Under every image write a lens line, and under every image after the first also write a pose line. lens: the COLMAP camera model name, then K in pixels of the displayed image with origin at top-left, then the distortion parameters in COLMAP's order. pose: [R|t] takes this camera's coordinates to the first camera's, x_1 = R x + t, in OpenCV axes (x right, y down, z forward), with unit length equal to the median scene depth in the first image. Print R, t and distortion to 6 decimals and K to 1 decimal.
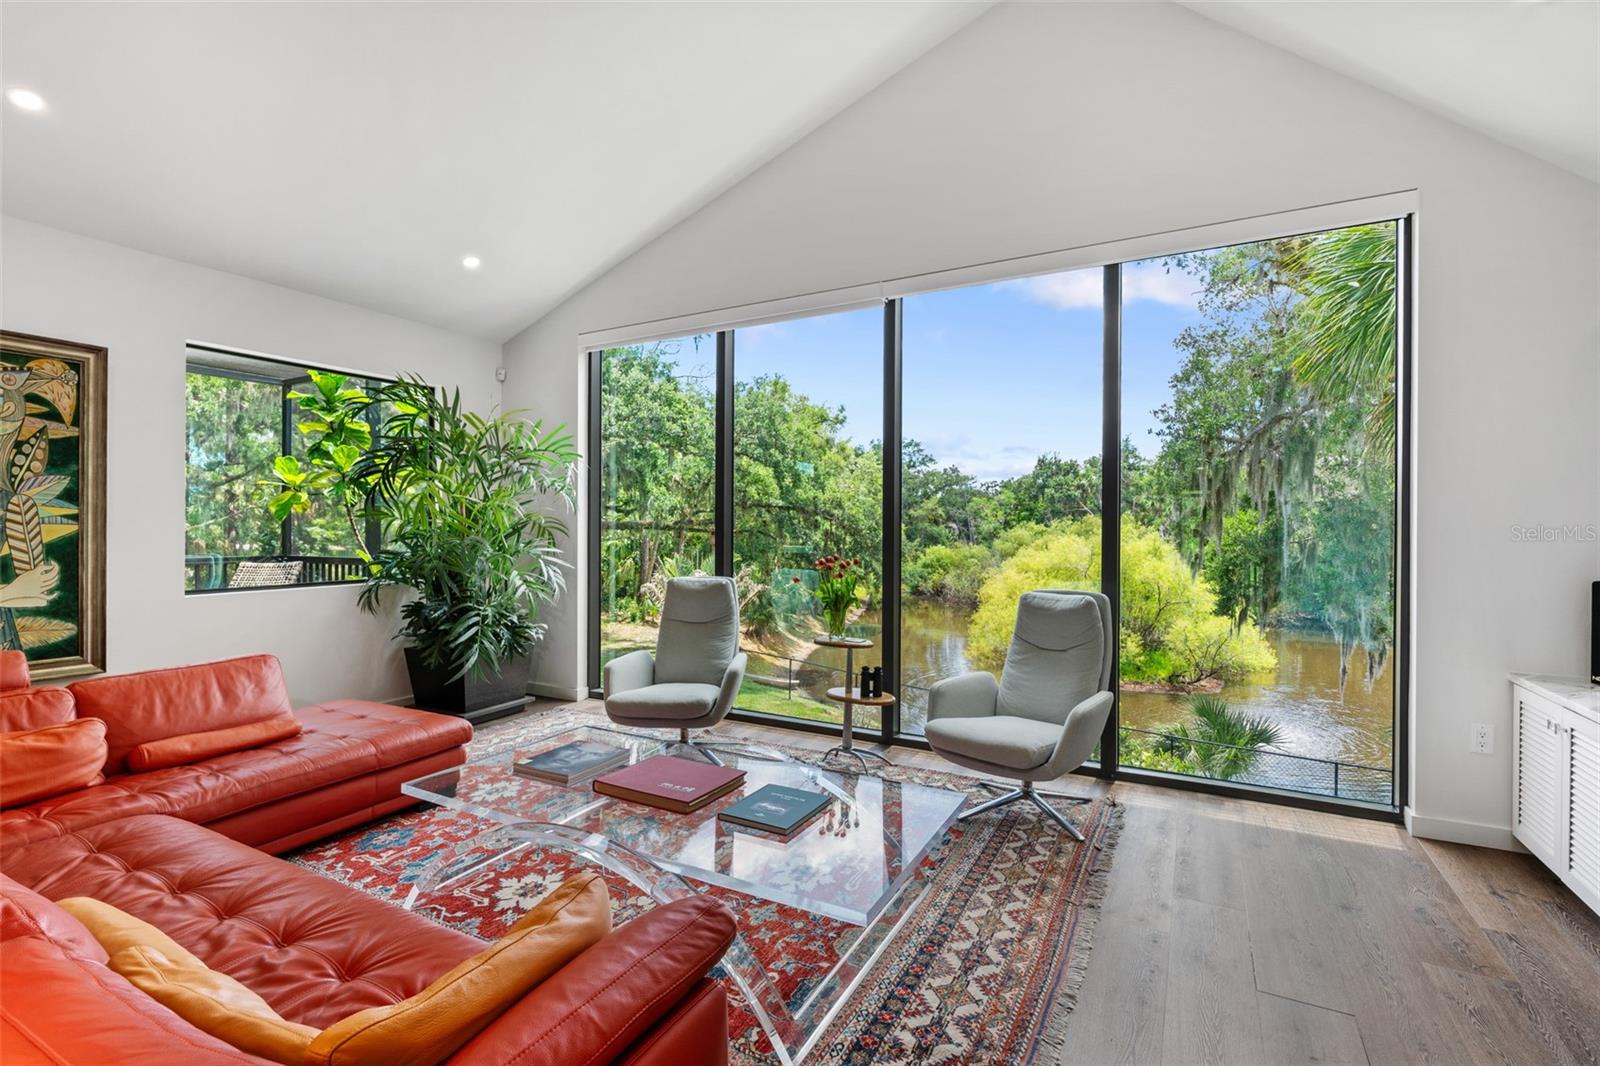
lens RADIAL K [[715.5, 0, 795.3], [0, 715.5, 532.3], [0, 0, 1]] dist [0.001977, 0.000138]
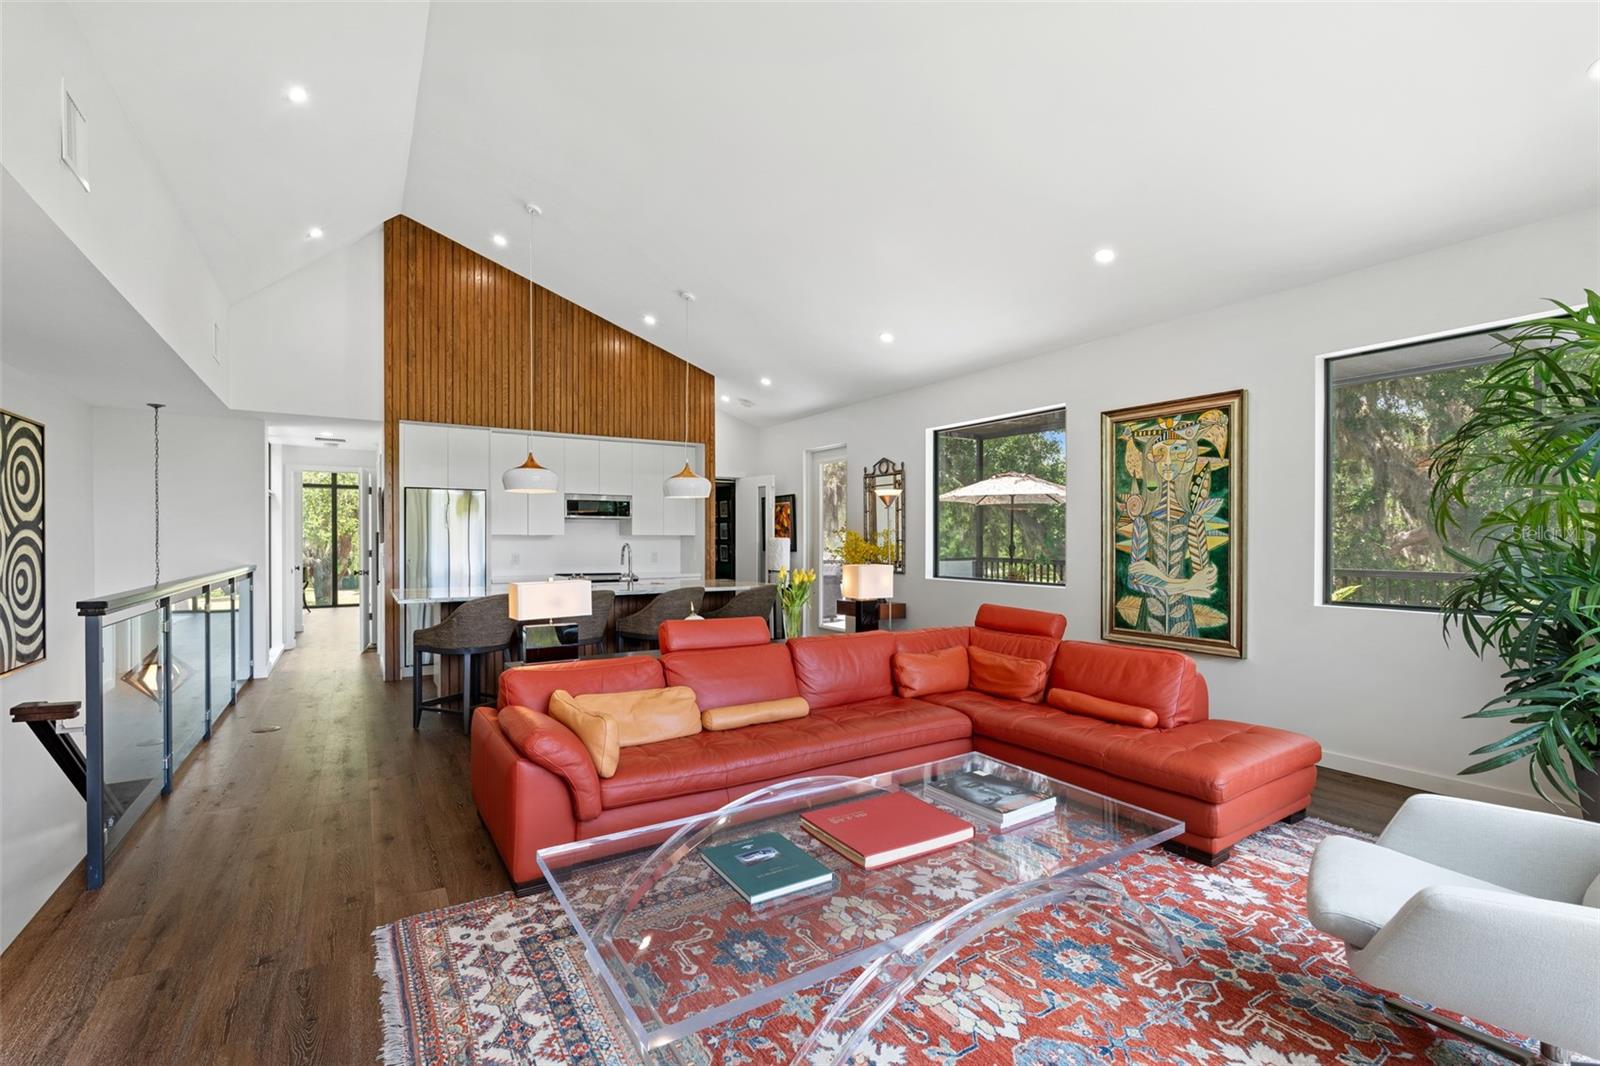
lens RADIAL K [[715.5, 0, 793.0], [0, 715.5, 530.7], [0, 0, 1]] dist [0.001977, 0.000138]
pose [[-0.511843, -0.012122, -0.858993, 0.474977], [-0.016209, 0.999859, -0.004452, -0.002710], [0.858926, 0.011645, -0.511967, 1.012036]]
